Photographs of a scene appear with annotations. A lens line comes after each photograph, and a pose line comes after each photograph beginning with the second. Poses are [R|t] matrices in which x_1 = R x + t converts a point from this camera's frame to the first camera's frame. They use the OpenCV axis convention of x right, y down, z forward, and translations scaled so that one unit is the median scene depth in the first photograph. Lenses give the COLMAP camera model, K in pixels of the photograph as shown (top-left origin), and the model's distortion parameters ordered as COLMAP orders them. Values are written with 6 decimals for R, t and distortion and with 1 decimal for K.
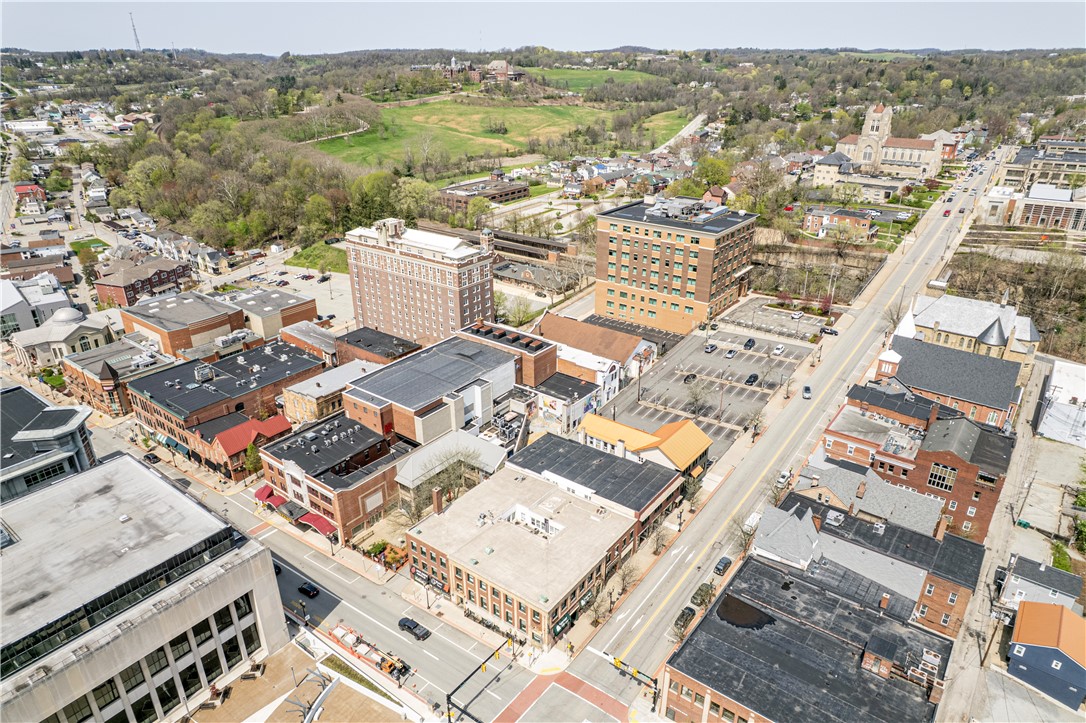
lens RADIAL K [[696.5, 0, 546.5], [0, 696.5, 367.9], [0, 0, 1]] dist [-0.078019, 0.071223]
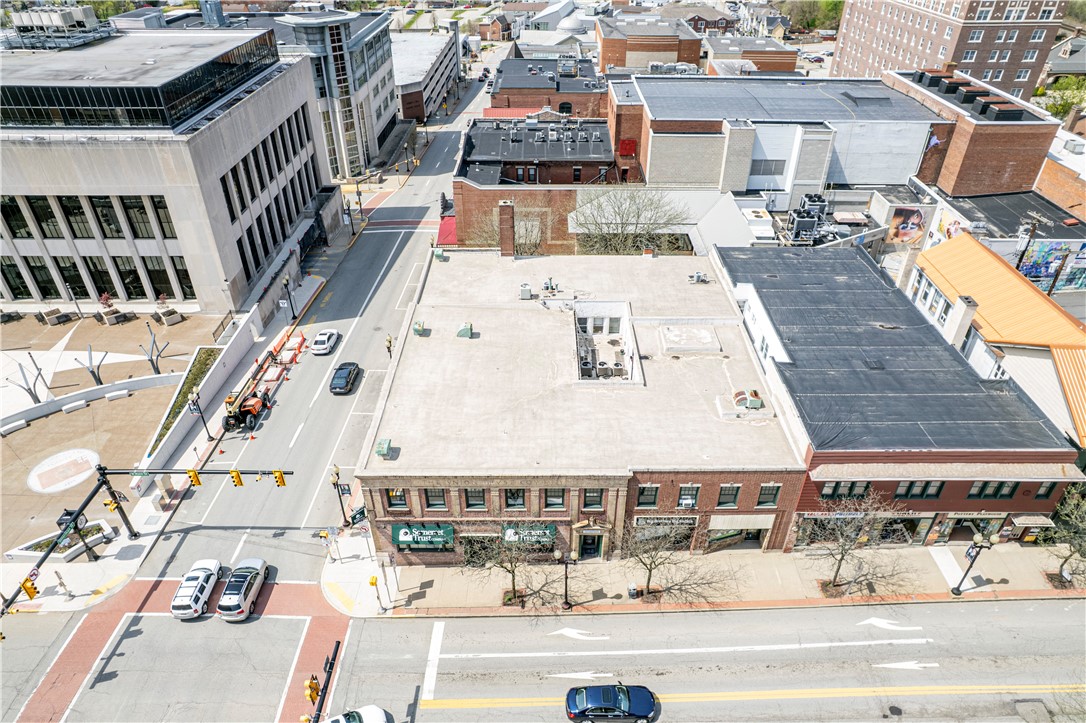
lens RADIAL K [[696.5, 0, 544.7], [0, 696.5, 370.5], [0, 0, 1]] dist [-0.078019, 0.071223]
pose [[0.595158, 0.463635, -0.656376, 0.177152], [-0.336132, 0.885526, 0.320715, 0.076209], [0.729933, 0.029753, 0.682871, 0.464585]]
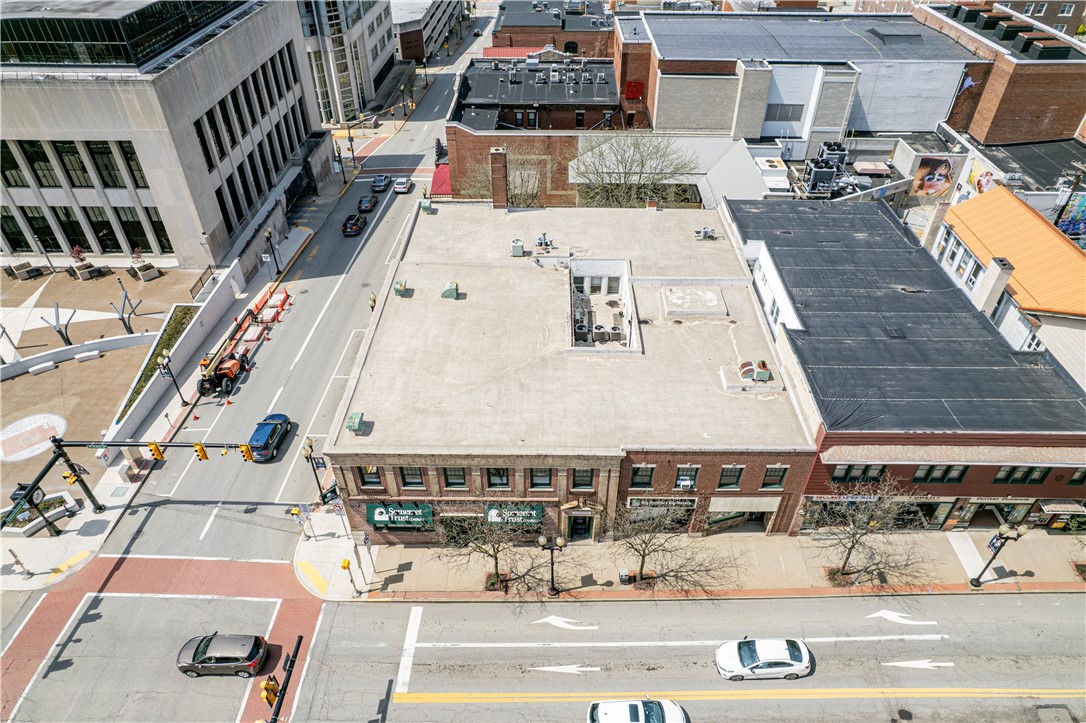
lens RADIAL K [[696.5, 0, 544.8], [0, 696.5, 370.2], [0, 0, 1]] dist [-0.078019, 0.071223]
pose [[0.582976, 0.514518, -0.628817, 0.163956], [-0.337765, 0.857365, 0.388381, 0.075432], [0.738955, -0.014025, 0.673609, 0.485122]]
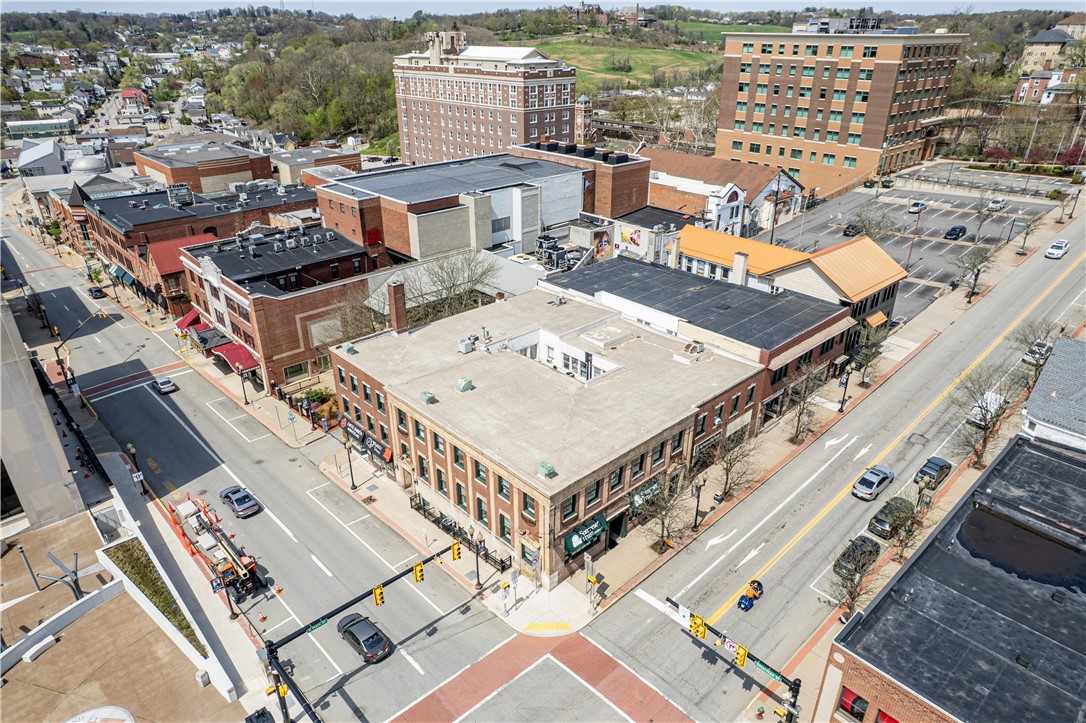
lens RADIAL K [[696.5, 0, 545.2], [0, 696.5, 369.5], [0, 0, 1]] dist [-0.078019, 0.071223]
pose [[0.984046, 0.078525, -0.159648, 0.036994], [-0.073598, 0.996618, 0.036552, 0.148473], [0.161978, -0.024219, 0.986497, 0.325175]]
